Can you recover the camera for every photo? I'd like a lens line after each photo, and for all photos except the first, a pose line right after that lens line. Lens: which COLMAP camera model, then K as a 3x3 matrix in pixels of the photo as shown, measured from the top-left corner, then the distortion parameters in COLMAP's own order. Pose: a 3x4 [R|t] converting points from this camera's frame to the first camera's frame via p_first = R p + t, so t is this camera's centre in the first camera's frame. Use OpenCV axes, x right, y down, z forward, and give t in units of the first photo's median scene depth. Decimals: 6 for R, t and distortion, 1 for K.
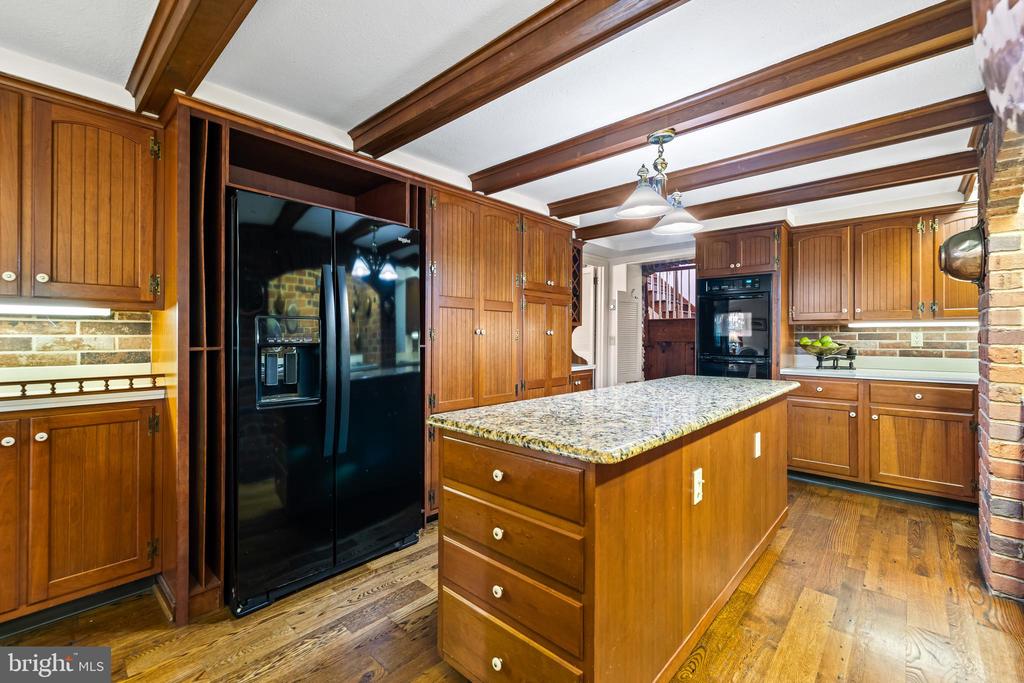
lens RADIAL K [[437.7, 0, 513.7], [0, 437.7, 336.5], [0, 0, 1]] dist [0.000252, 0.000868]
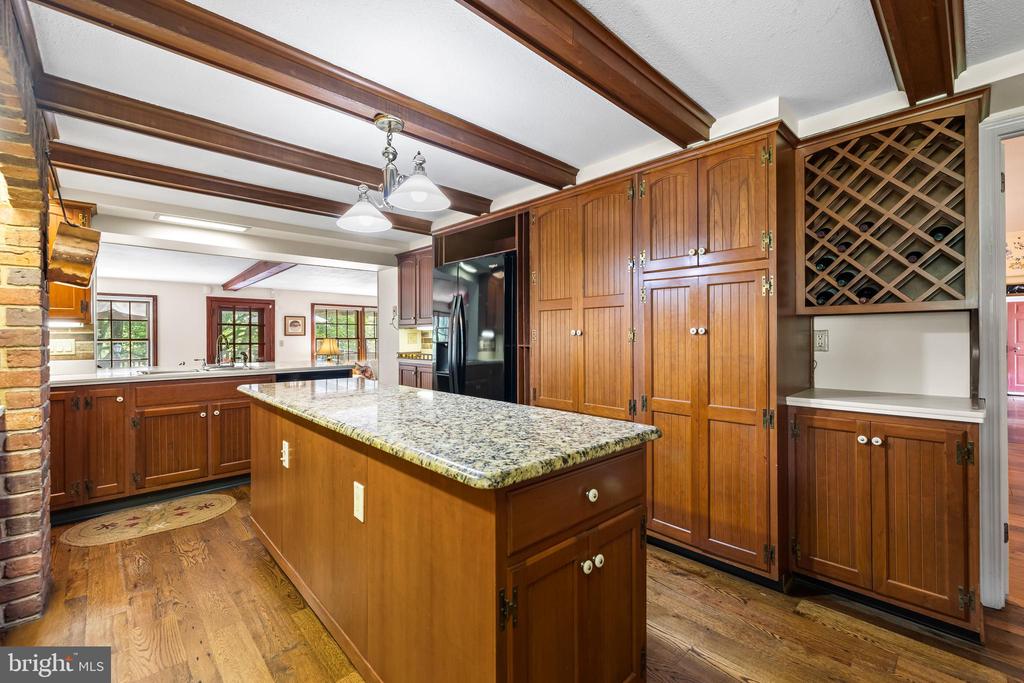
lens RADIAL K [[437.7, 0, 513.9], [0, 437.7, 339.1], [0, 0, 1]] dist [0.000252, 0.000868]
pose [[-0.076049, -0.001634, -0.997103, 0.878766], [0.003468, 0.999992, -0.001904, 0.004998], [0.997098, -0.003602, -0.076043, 0.949051]]
